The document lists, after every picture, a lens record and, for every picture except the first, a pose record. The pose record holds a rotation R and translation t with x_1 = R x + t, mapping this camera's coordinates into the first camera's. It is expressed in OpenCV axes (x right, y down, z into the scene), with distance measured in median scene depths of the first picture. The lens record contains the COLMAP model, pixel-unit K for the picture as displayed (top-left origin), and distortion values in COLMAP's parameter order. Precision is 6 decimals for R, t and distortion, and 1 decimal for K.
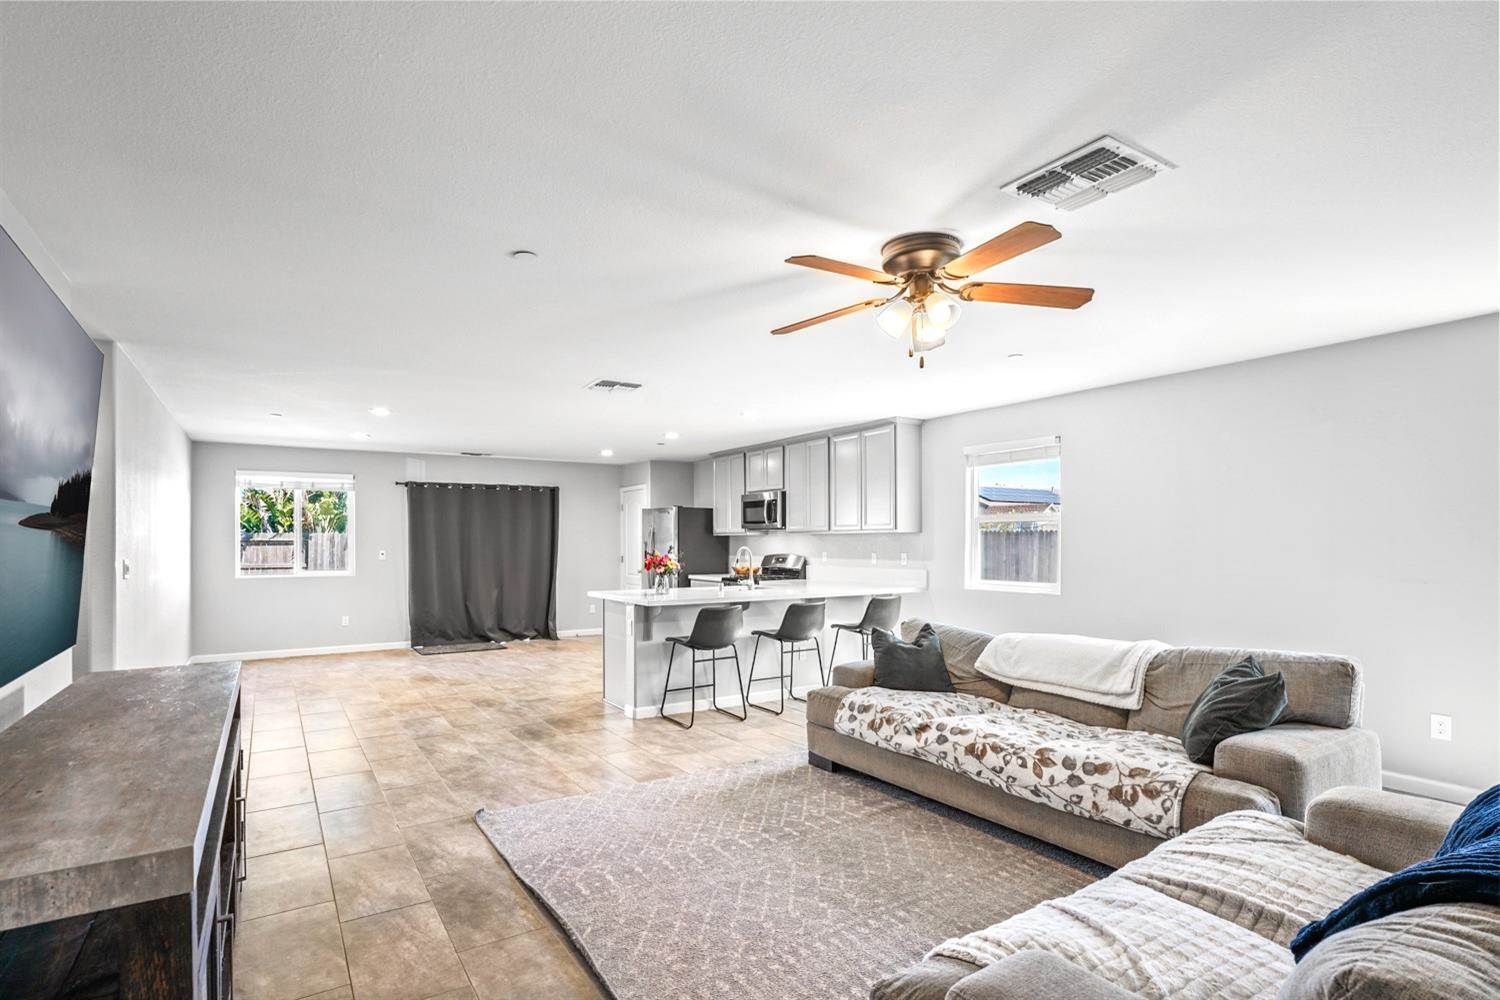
lens RADIAL K [[719.6, 0, 715.9], [0, 719.6, 541.3], [0, 0, 1]] dist [-0.003385, 0.000033]
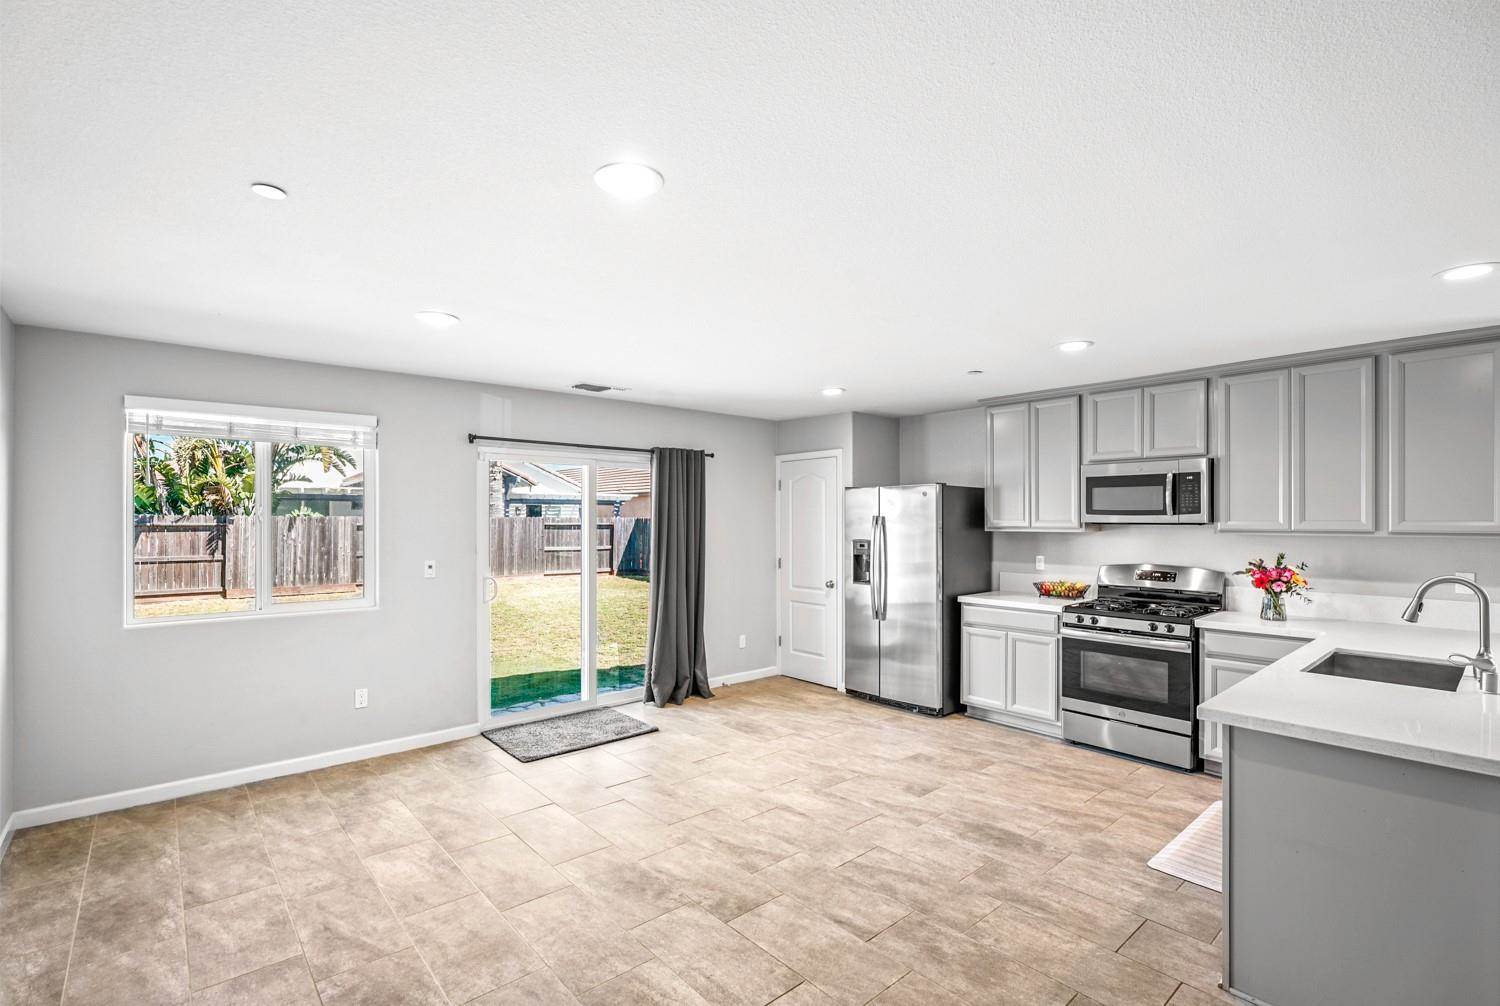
lens RADIAL K [[669.2, 0, 733.8], [0, 669.2, 523.3], [0, 0, 1]] dist [-0.002174, 0.001011]
pose [[0.988030, 0.003251, 0.154231, -0.492622], [-0.003720, 0.999989, 0.002752, -0.025317], [-0.154220, -0.003293, 0.988031, 0.733374]]
